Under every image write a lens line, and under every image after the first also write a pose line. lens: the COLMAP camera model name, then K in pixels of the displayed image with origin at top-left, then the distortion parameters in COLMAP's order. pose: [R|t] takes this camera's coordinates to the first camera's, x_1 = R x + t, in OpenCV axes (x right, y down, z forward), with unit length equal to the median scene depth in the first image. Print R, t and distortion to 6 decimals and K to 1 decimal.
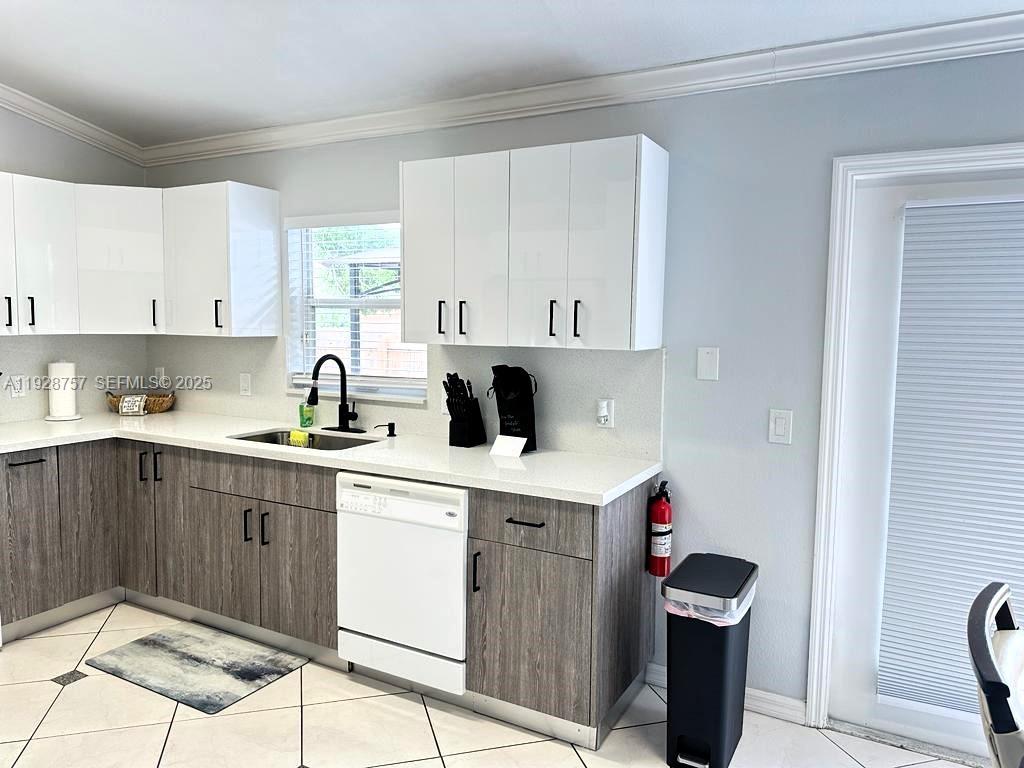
lens RADIAL K [[714.5, 0, 540.6], [0, 714.5, 381.3], [0, 0, 1]] dist [0.067882, -0.050989]
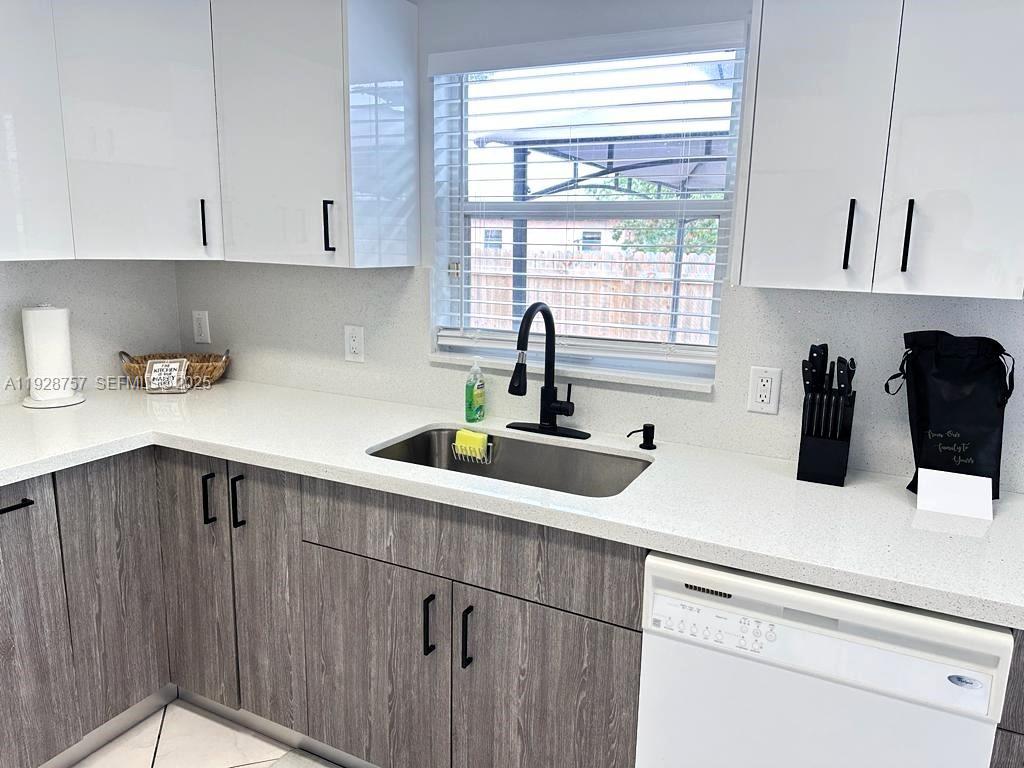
lens RADIAL K [[714.5, 0, 552.3], [0, 714.5, 375.3], [0, 0, 1]] dist [0.067882, -0.050989]
pose [[0.998887, 0.000480, 0.047168, -0.315213], [-0.005615, 0.994049, 0.108786, -0.042546], [-0.046835, -0.108930, 0.992946, 0.448238]]
